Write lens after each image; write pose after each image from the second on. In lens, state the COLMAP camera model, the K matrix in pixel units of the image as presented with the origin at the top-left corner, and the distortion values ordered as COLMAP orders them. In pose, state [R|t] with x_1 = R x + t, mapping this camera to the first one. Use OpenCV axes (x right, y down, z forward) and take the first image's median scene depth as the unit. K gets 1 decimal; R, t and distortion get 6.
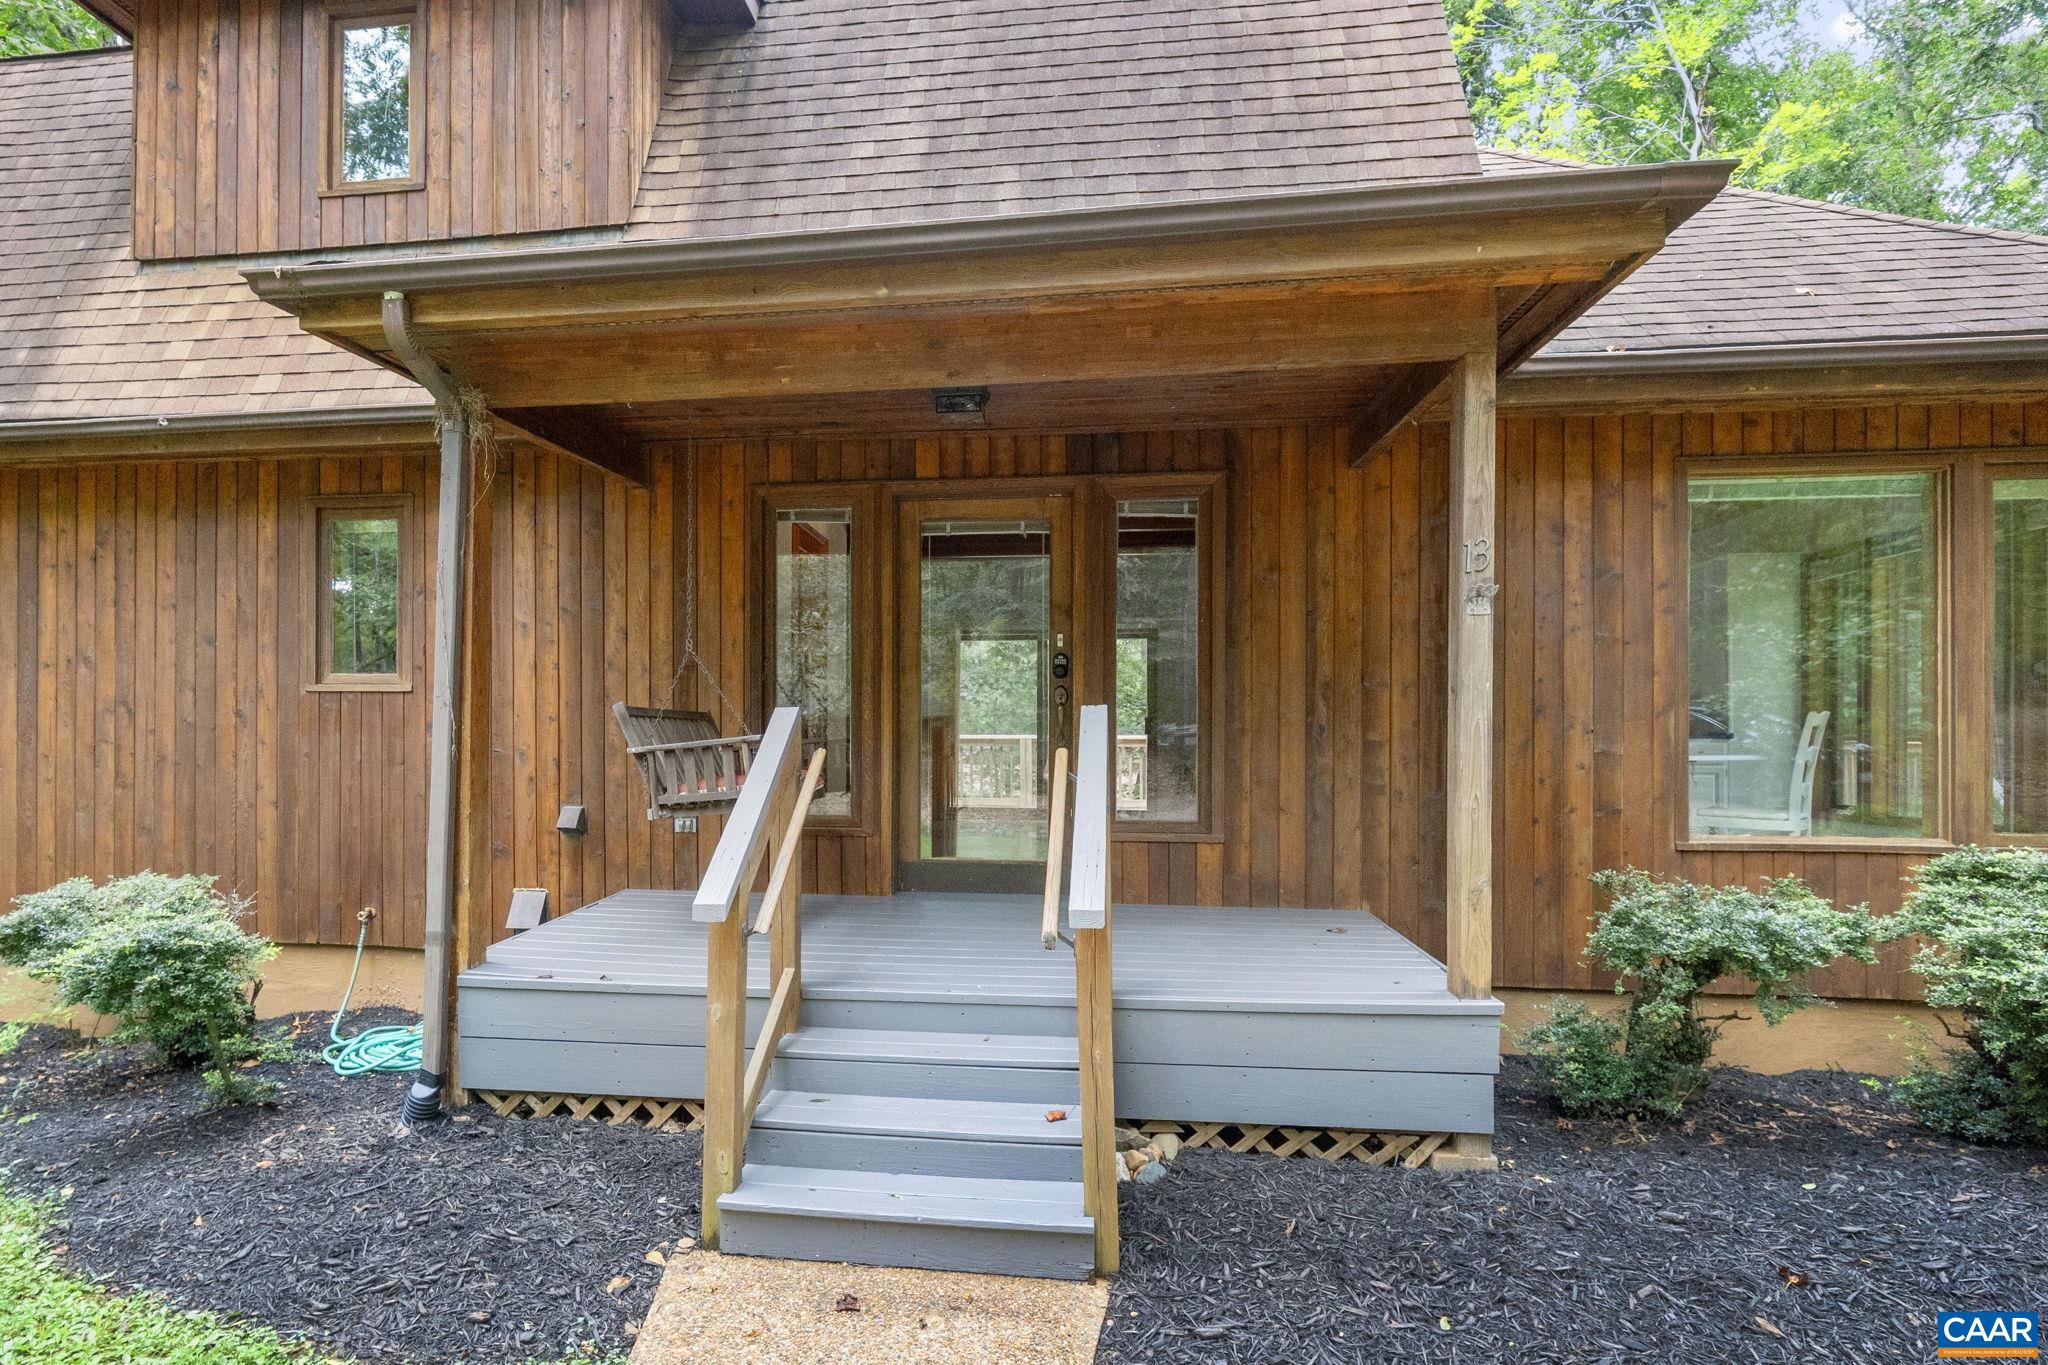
lens RADIAL K [[892.9, 0, 810.0], [0, 892.9, 768.1], [0, 0, 1]] dist [0.001141, 0.000015]
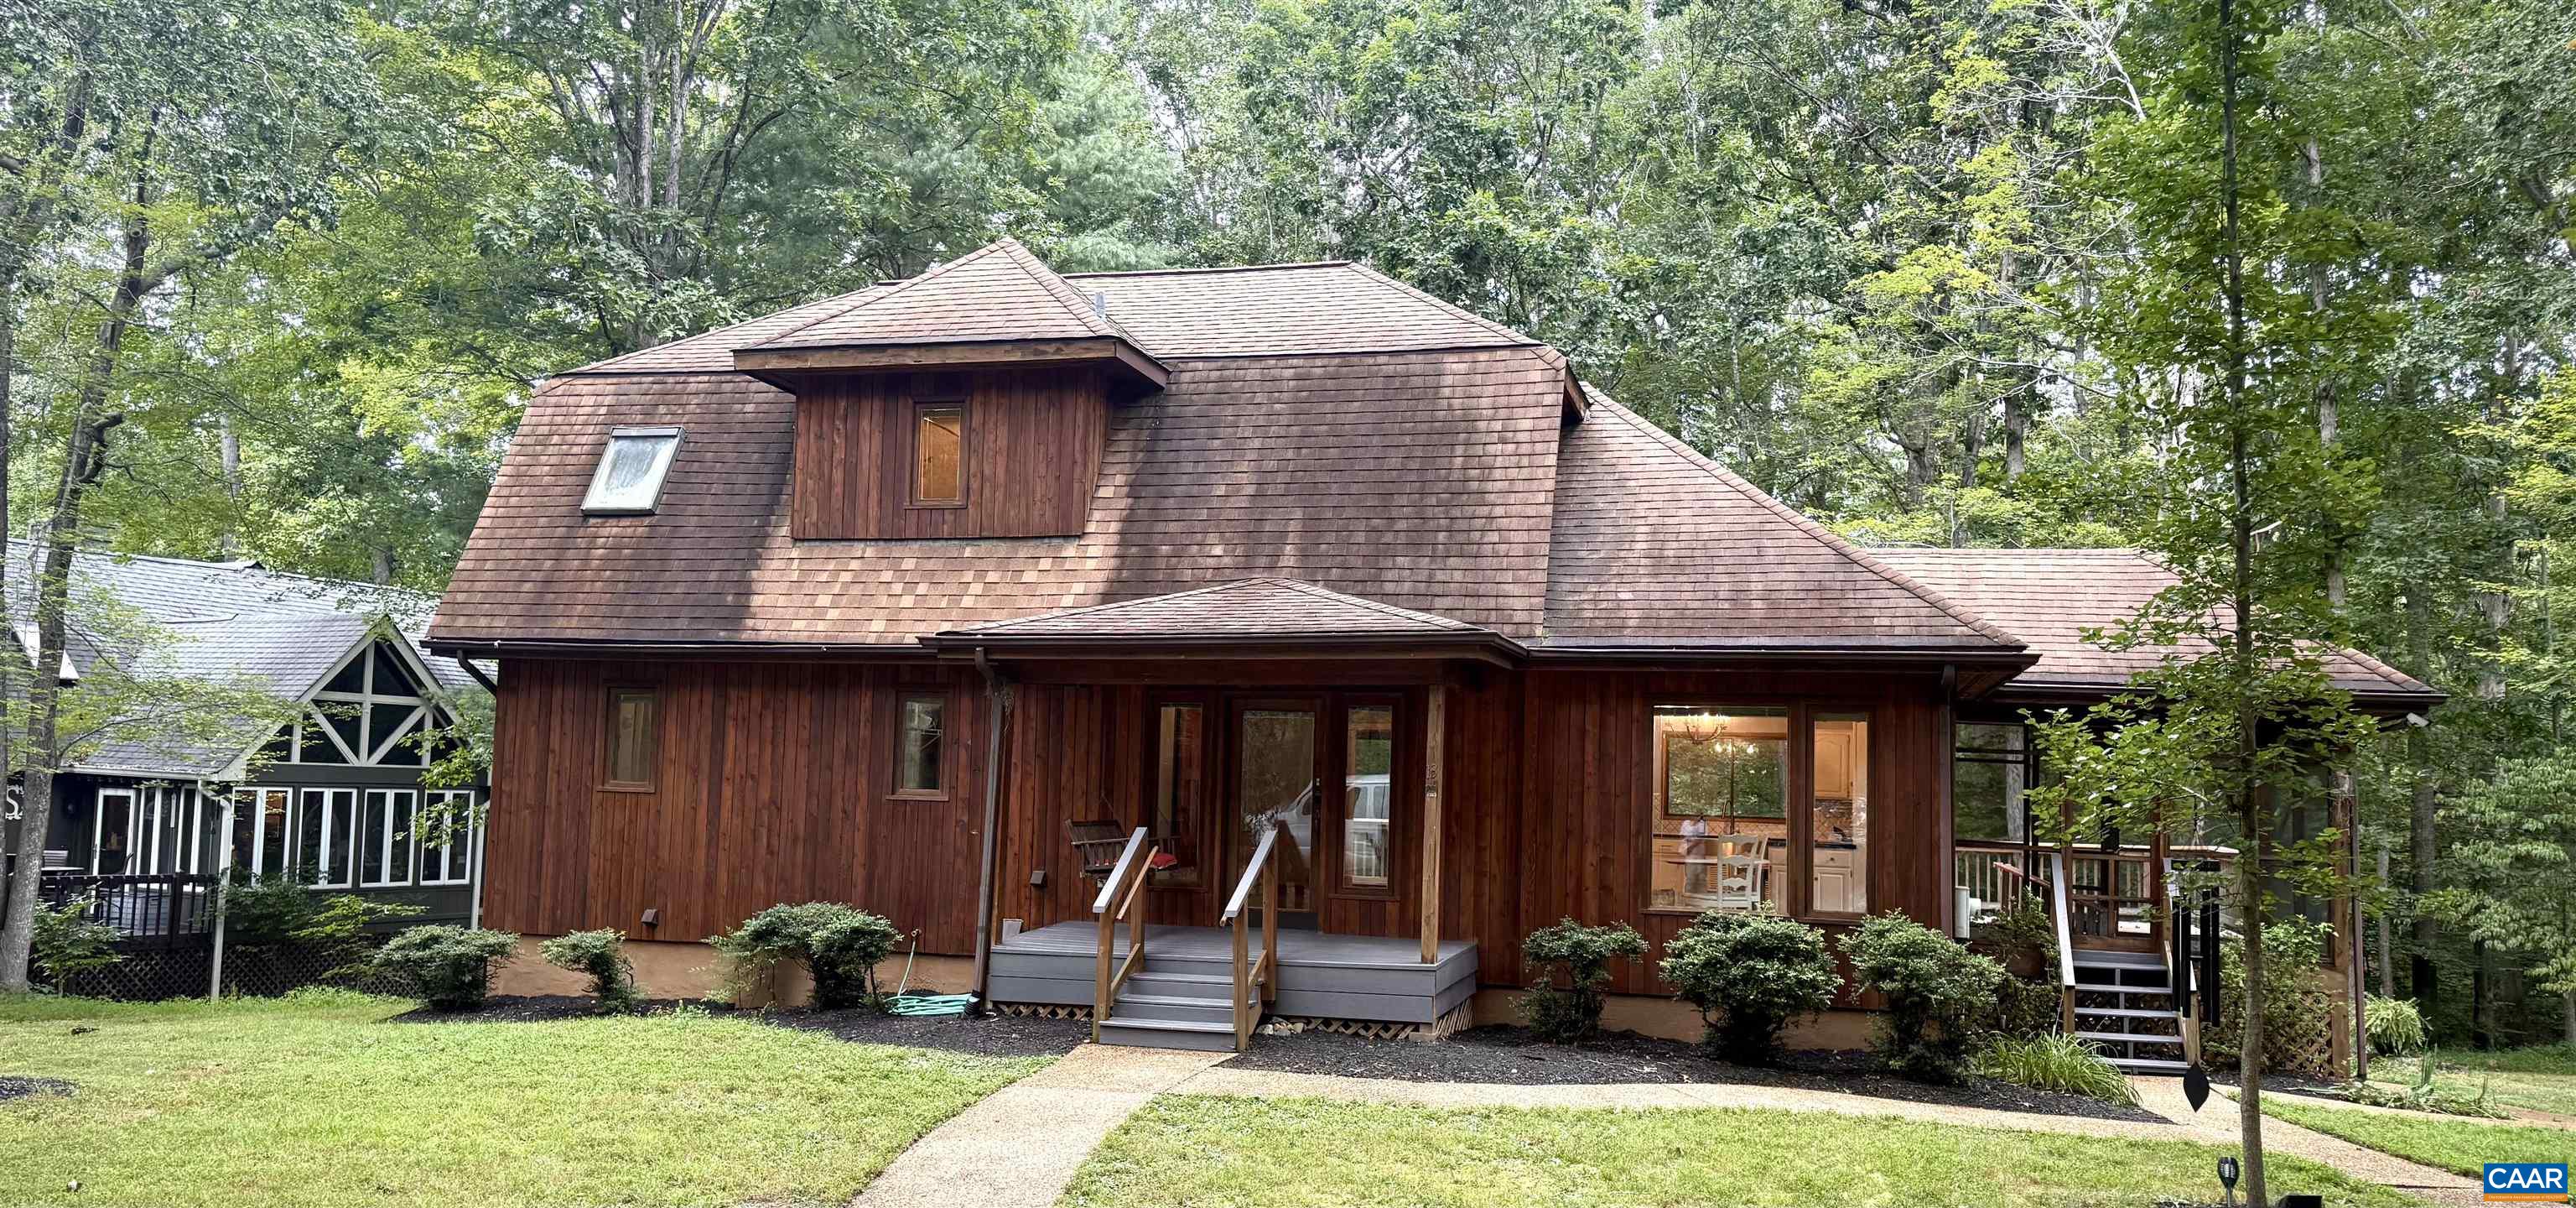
lens RADIAL K [[2270.6, 0, 1288.0], [0, 2270.6, 604.0], [0, 0, 1]] dist [0.196749, 0.001791]
pose [[0.993670, 0.014521, -0.111394, 0.672351], [-0.024401, 0.995835, -0.087847, -0.092503], [0.109654, 0.090009, 0.989886, -3.246242]]
